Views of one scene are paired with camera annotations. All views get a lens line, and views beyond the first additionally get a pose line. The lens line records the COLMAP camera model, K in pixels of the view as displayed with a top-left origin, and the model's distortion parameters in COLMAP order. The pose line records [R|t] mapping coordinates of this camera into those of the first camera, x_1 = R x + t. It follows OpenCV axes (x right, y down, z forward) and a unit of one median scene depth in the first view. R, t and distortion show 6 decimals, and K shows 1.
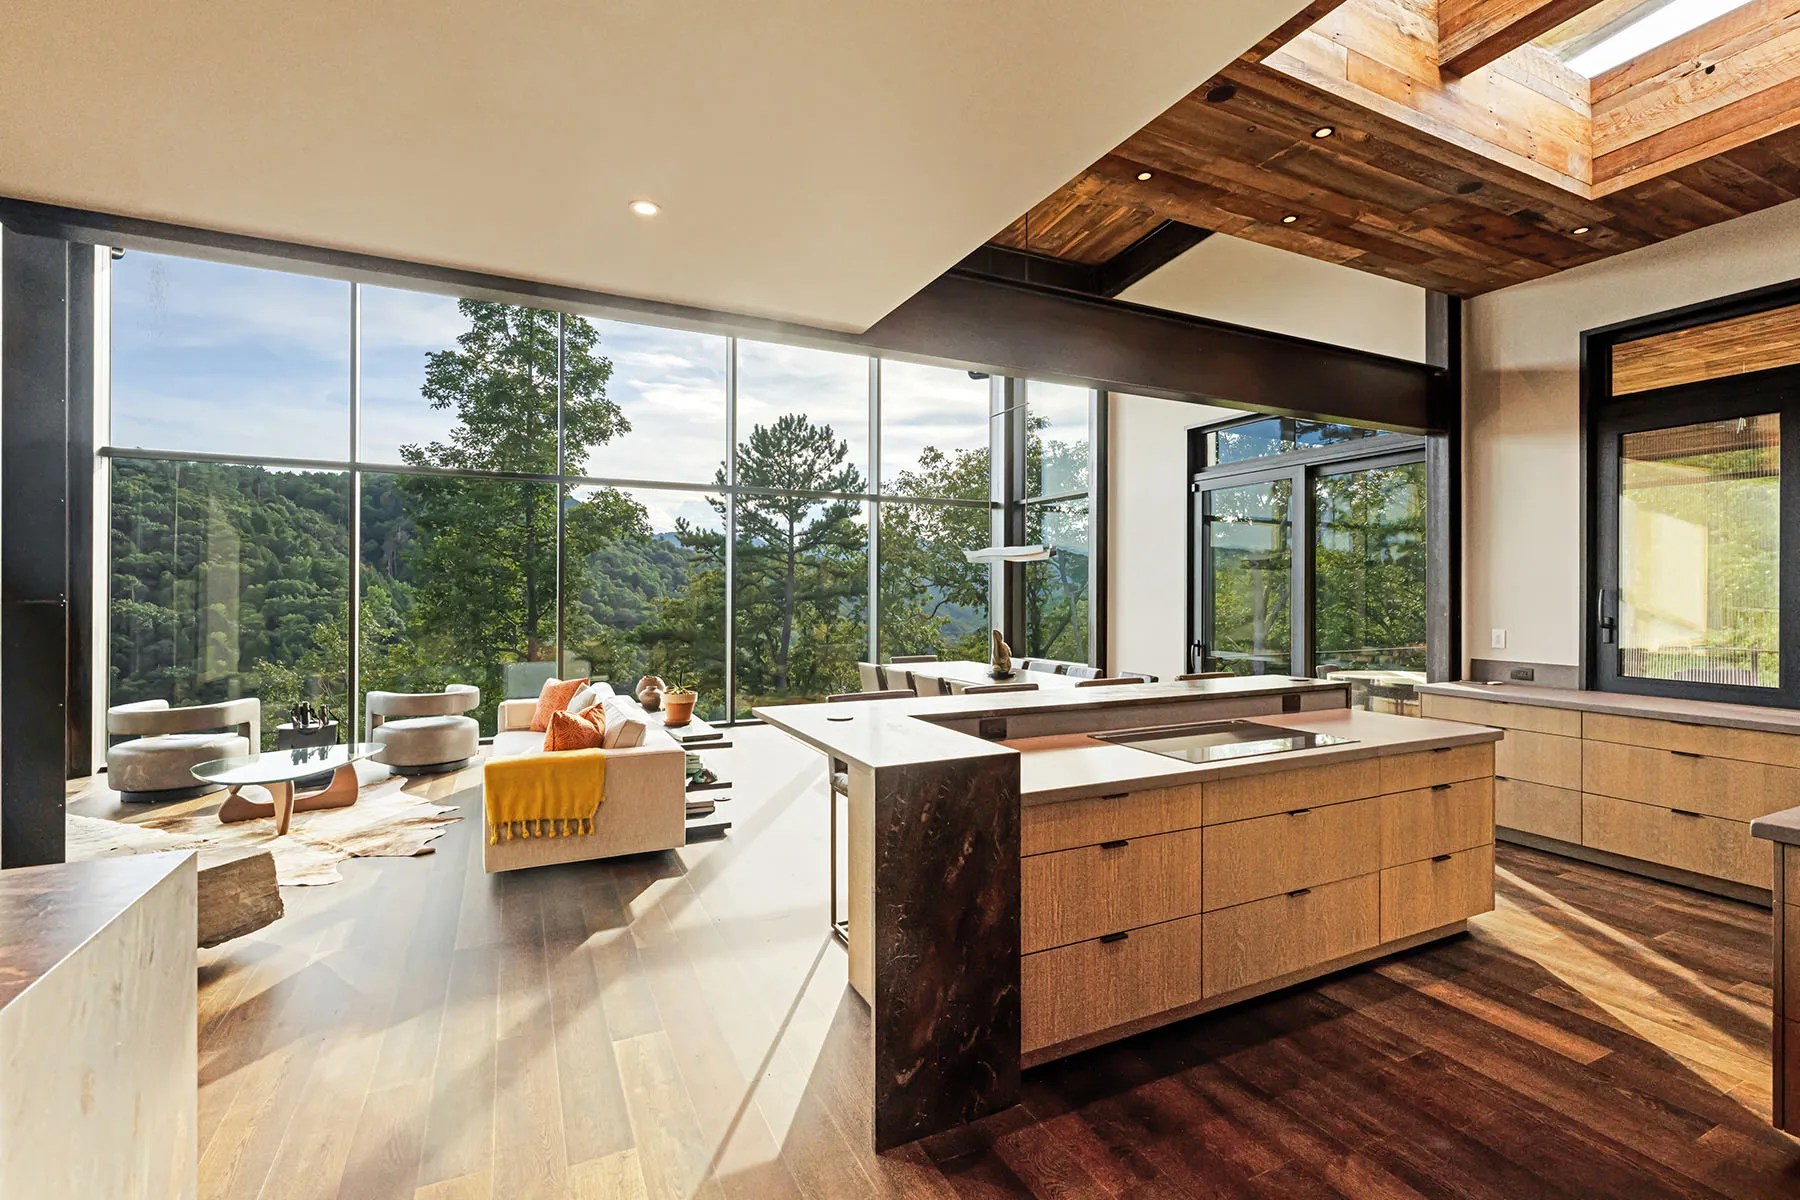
lens RADIAL K [[816.9, 0, 900.0], [0, 816.9, 600.0], [0, 0, 1]] dist [0.000868, 0.000288]
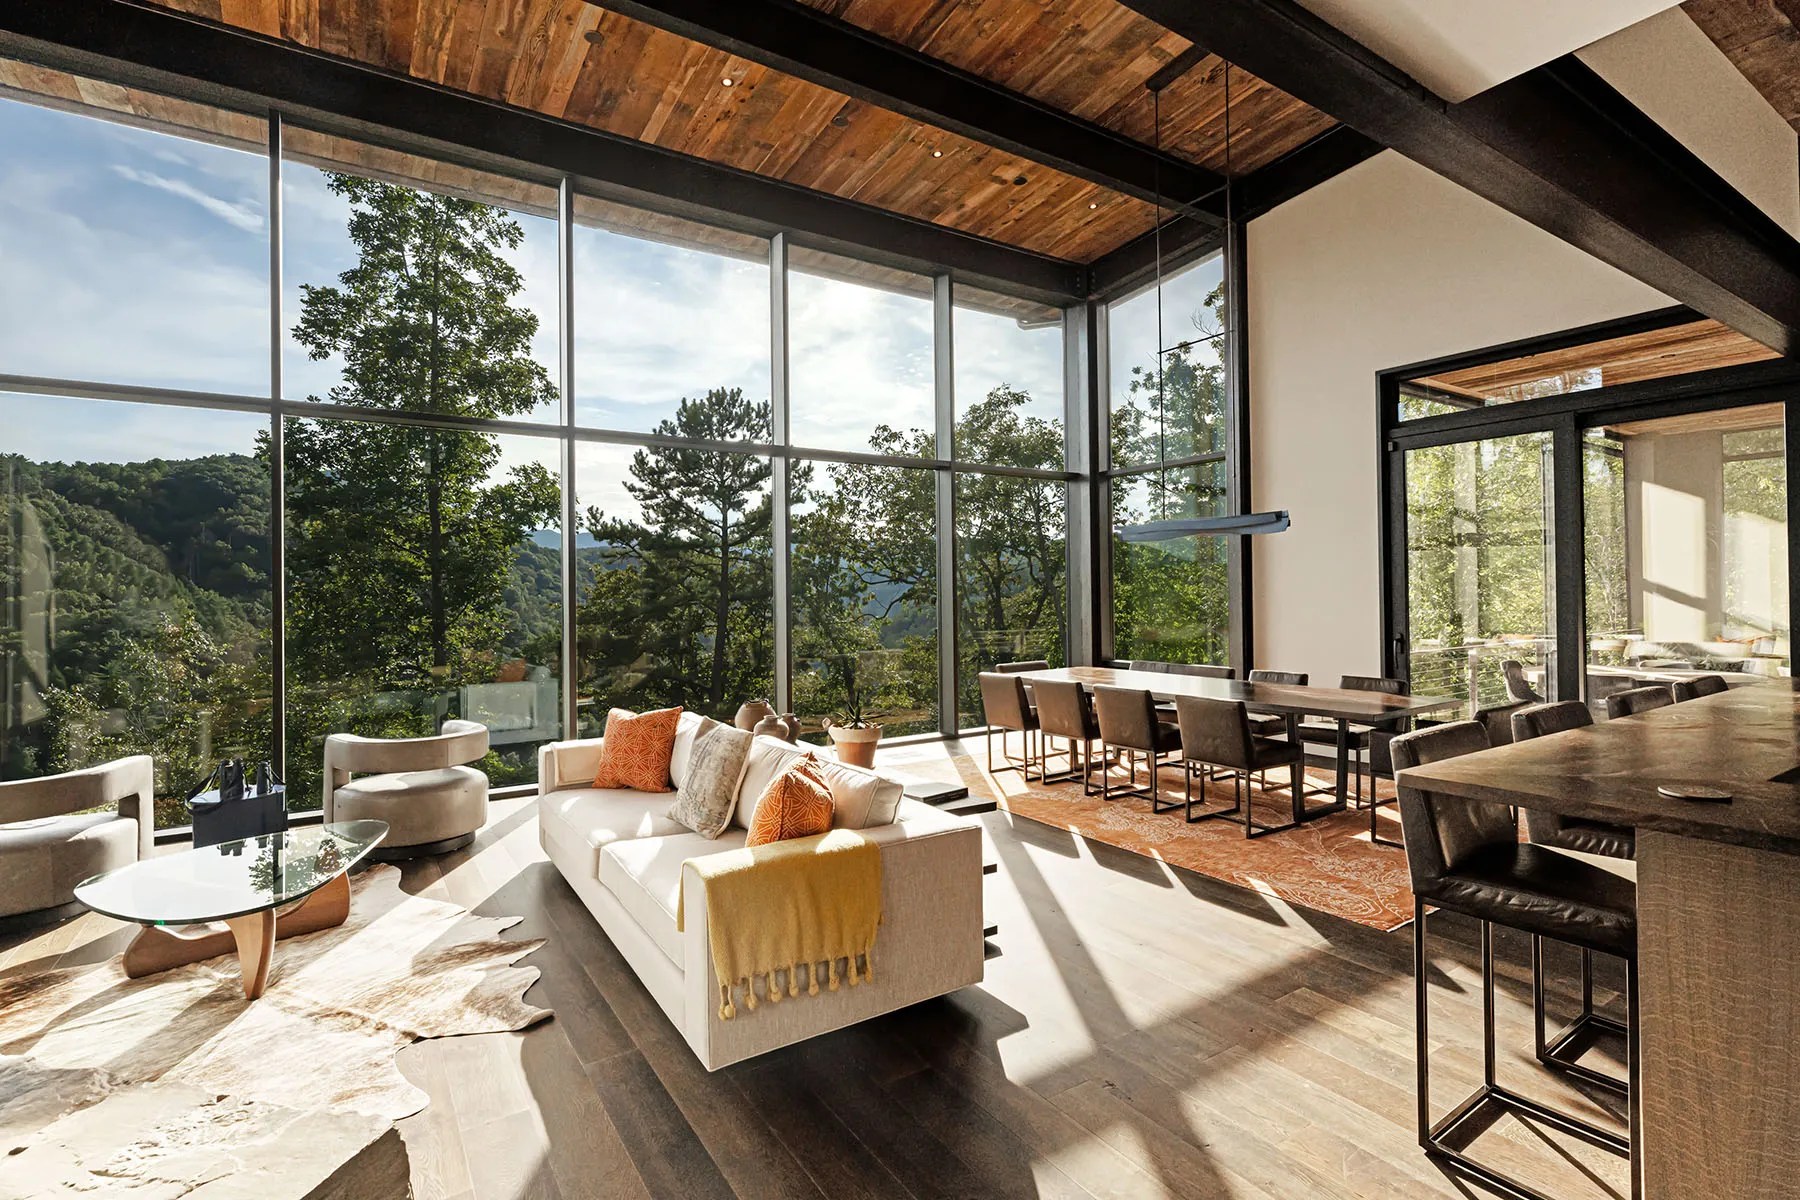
lens RADIAL K [[869.0, 0, 899.0], [0, 869.0, 589.2], [0, 0, 1]] dist [0.006018, 0.000575]
pose [[0.992158, -0.017143, 0.123806, -0.104051], [0.018621, 0.999768, -0.010788, 0.002574], [-0.123593, 0.013009, 0.992248, 0.089516]]
